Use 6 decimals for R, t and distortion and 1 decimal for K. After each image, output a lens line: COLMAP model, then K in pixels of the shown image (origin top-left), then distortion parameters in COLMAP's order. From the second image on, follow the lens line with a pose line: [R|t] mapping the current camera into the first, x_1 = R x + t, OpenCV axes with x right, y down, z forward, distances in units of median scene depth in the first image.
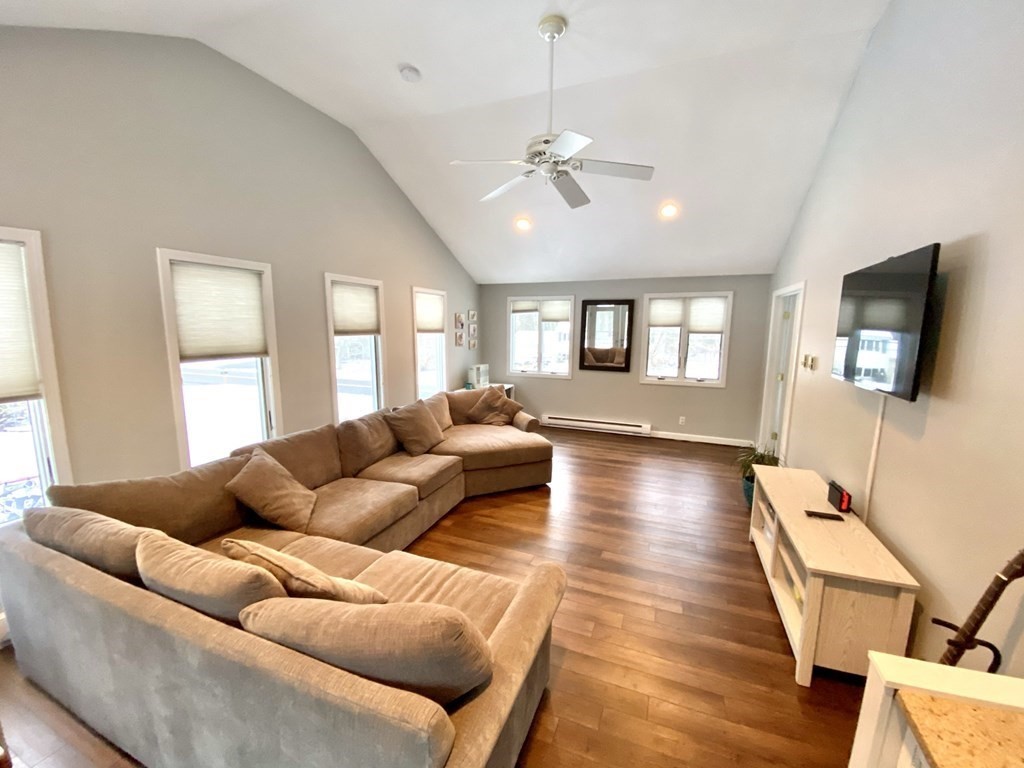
lens RADIAL K [[409.1, 0, 512.6], [0, 409.1, 383.4], [0, 0, 1]] dist [0.029909, -0.026787]
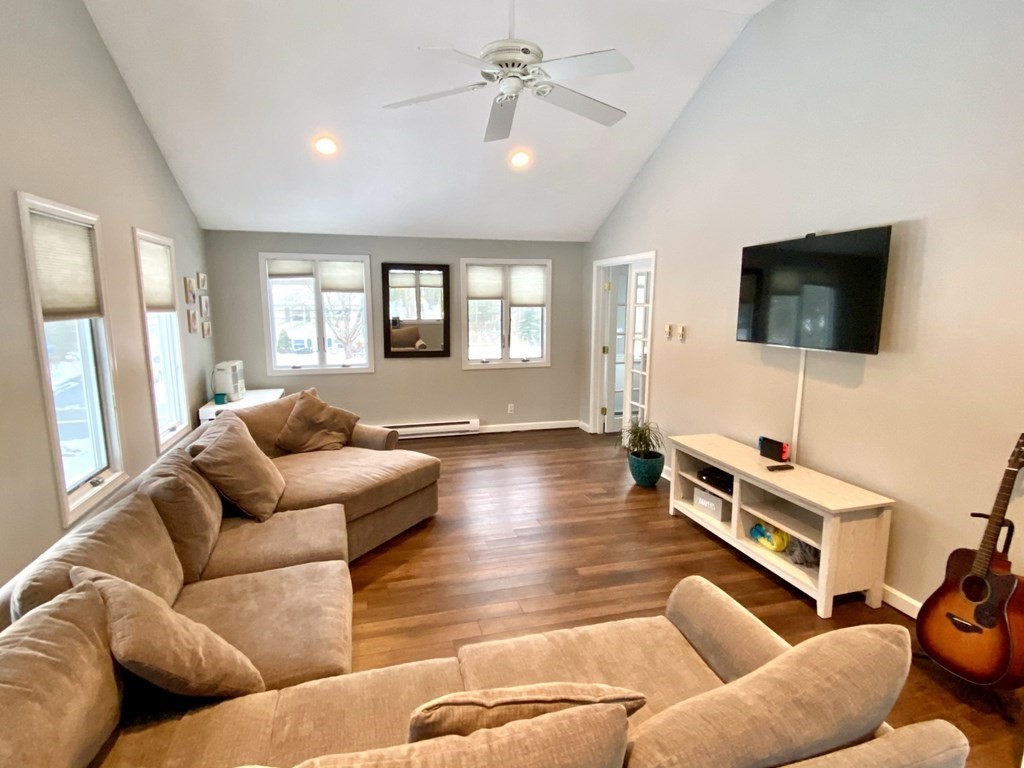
lens RADIAL K [[537.9, 0, 512.0], [0, 537.9, 384.0], [0, 0, 1]] dist [0.074551, -0.079805]
pose [[0.795660, -0.100679, 0.597318, -0.267524], [0.090154, 0.994790, 0.047583, -0.015048], [-0.598997, 0.015991, 0.800592, 0.102156]]
